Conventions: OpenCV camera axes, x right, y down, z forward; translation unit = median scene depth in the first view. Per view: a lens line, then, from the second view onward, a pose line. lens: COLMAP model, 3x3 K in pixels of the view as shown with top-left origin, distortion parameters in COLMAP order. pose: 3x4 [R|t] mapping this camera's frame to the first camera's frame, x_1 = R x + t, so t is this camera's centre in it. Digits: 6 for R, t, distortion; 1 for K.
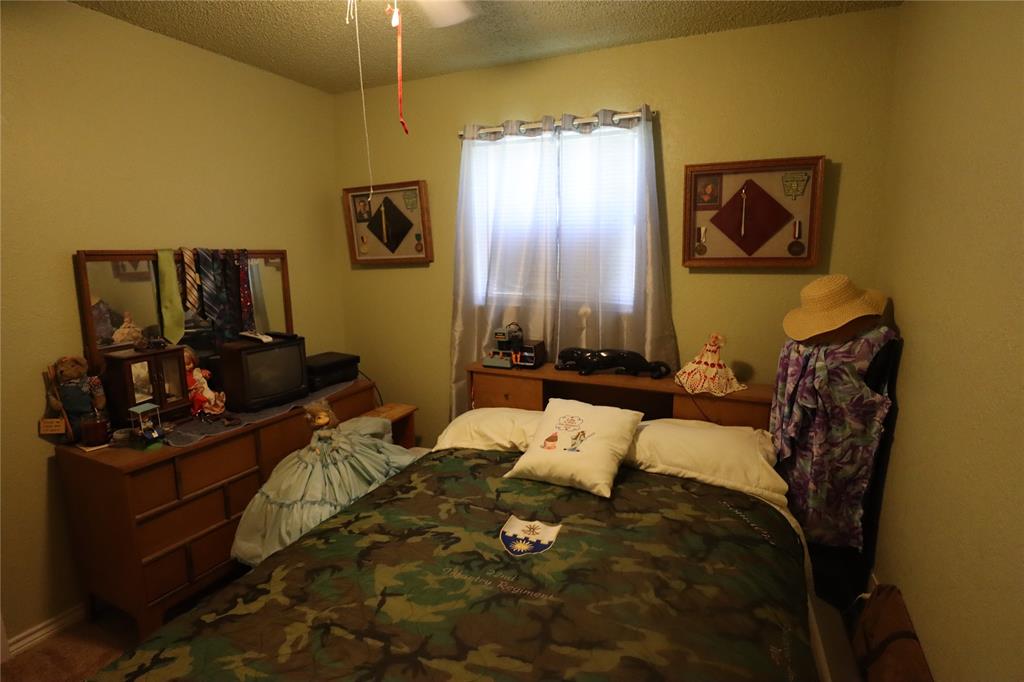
lens RADIAL K [[520.7, 0, 515.0], [0, 520.7, 335.1], [0, 0, 1]] dist [-0.046341, 0.019963]
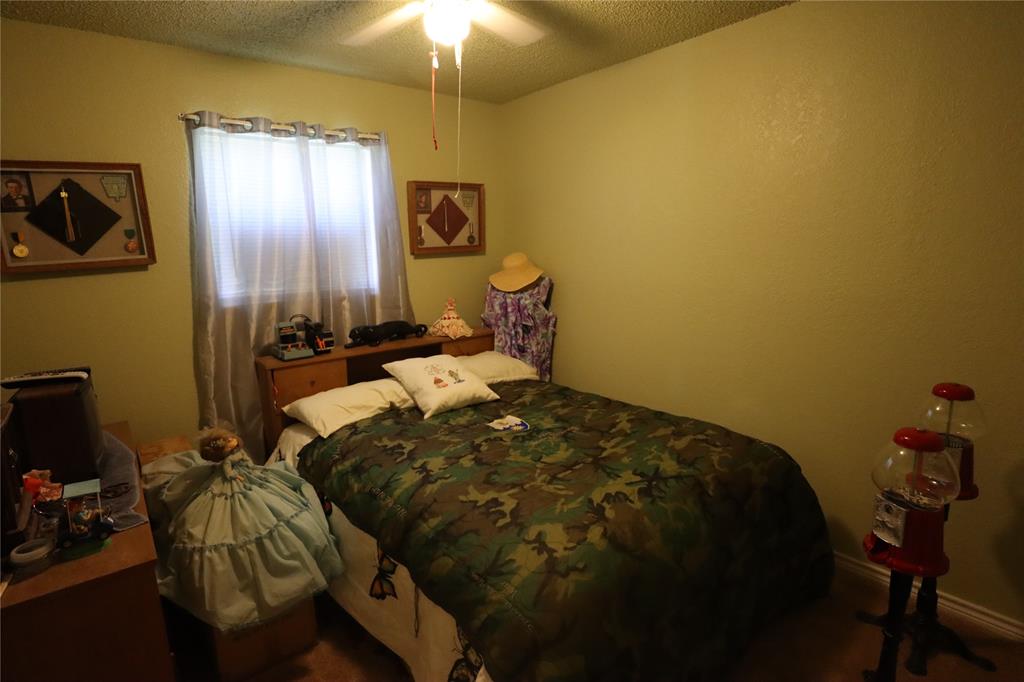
lens RADIAL K [[520.7, 0, 515.0], [0, 520.7, 335.1], [0, 0, 1]] dist [-0.046341, 0.019963]
pose [[0.434315, -0.164777, 0.885561, -0.874468], [0.172245, 0.980176, 0.097906, -0.012354], [-0.884139, 0.110012, 0.454088, 0.175668]]
